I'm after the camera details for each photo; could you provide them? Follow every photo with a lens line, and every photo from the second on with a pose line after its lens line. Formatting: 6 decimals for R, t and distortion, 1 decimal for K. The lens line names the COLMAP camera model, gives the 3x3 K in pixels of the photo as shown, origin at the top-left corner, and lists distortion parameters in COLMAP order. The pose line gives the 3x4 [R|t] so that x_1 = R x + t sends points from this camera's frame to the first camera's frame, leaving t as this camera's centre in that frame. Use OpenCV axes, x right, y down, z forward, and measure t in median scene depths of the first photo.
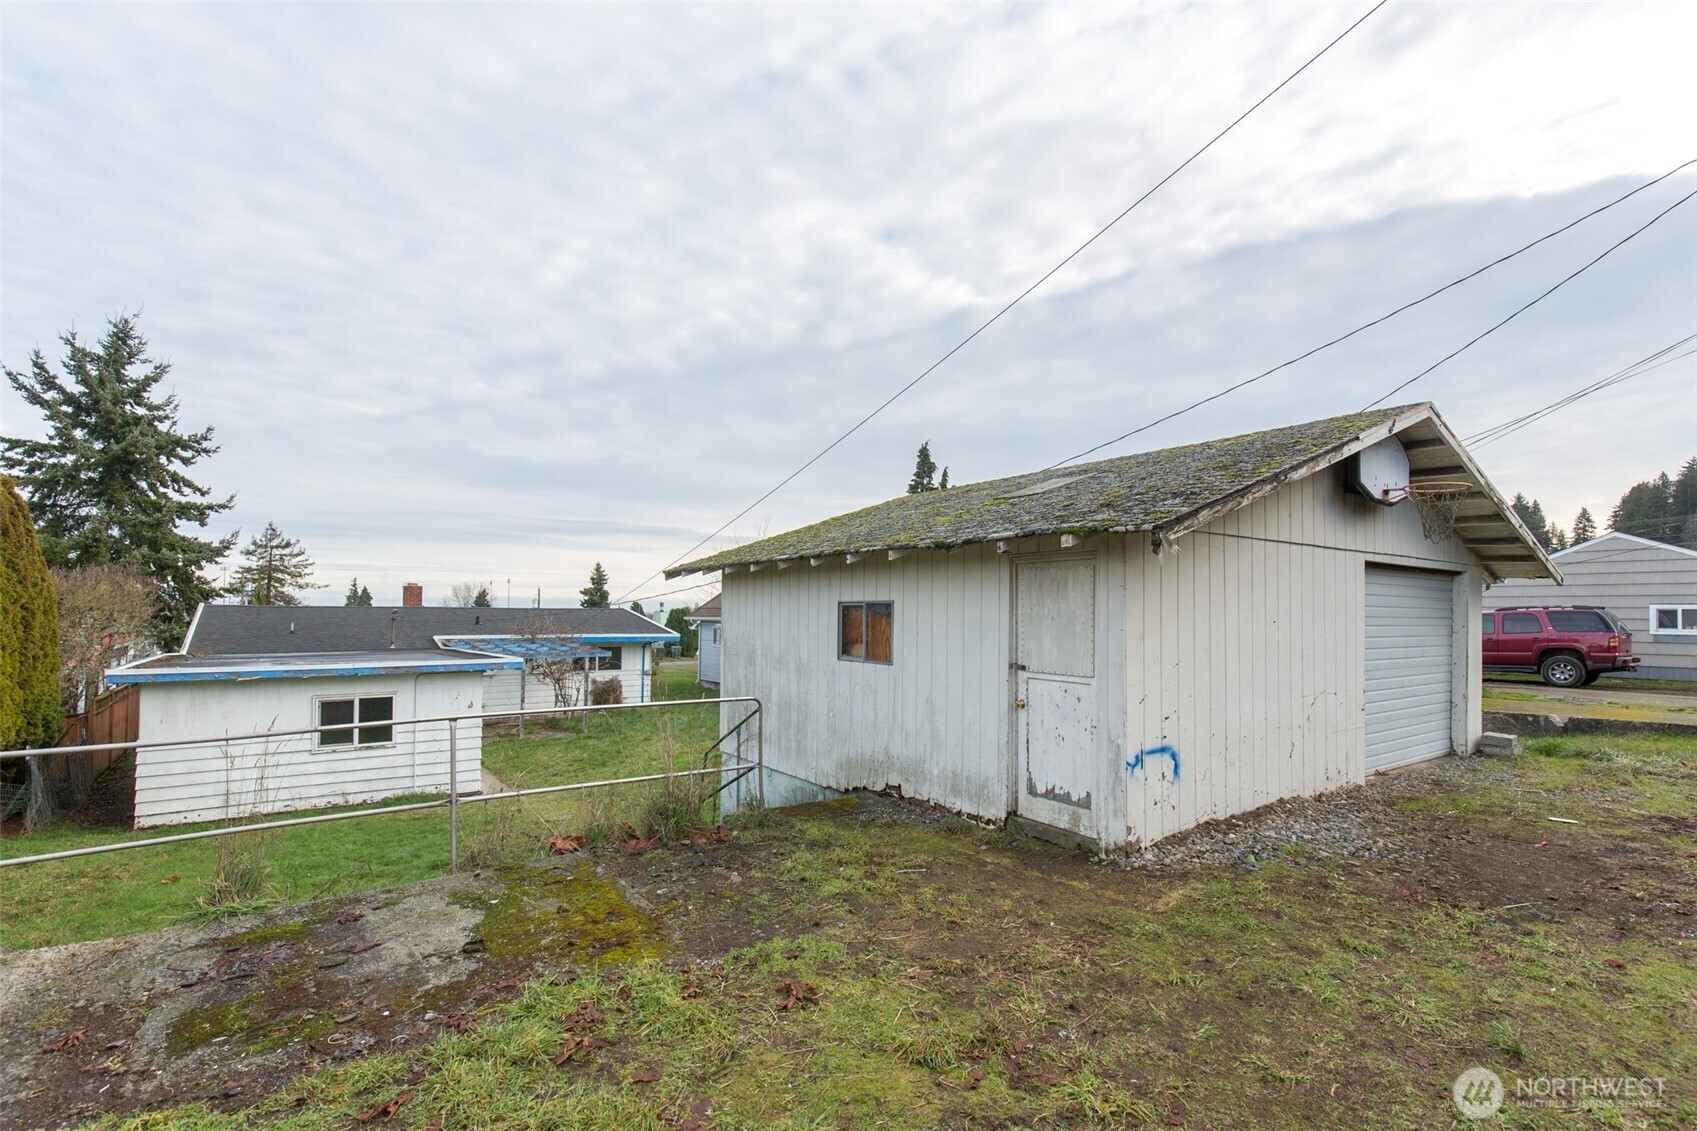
lens RADIAL K [[778.8, 0, 879.3], [0, 778.8, 619.2], [0, 0, 1]] dist [0.019471, -0.014743]
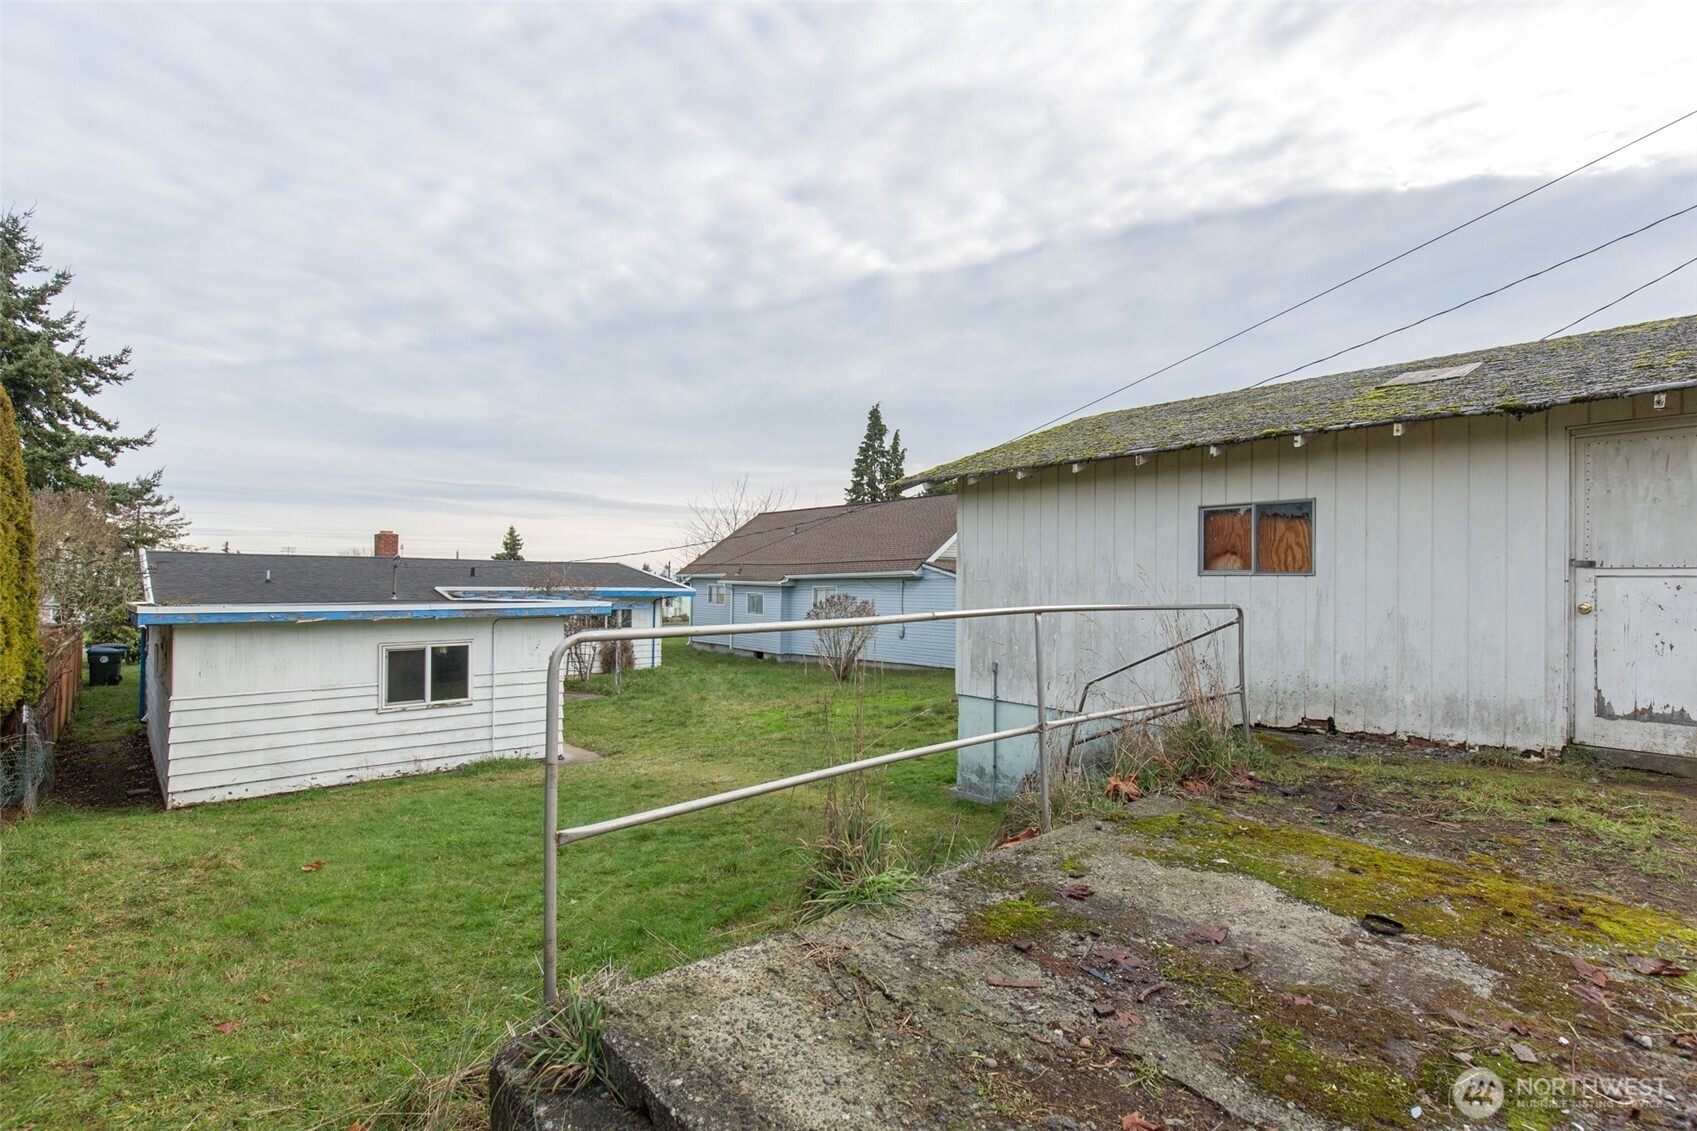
lens RADIAL K [[778.8, 0, 876.7], [0, 778.8, 624.6], [0, 0, 1]] dist [0.019471, -0.014743]
pose [[0.993985, -0.004126, 0.109438, -0.307407], [-0.000743, 0.999013, 0.044418, 0.042341], [-0.109513, -0.044232, 0.993001, 0.124612]]
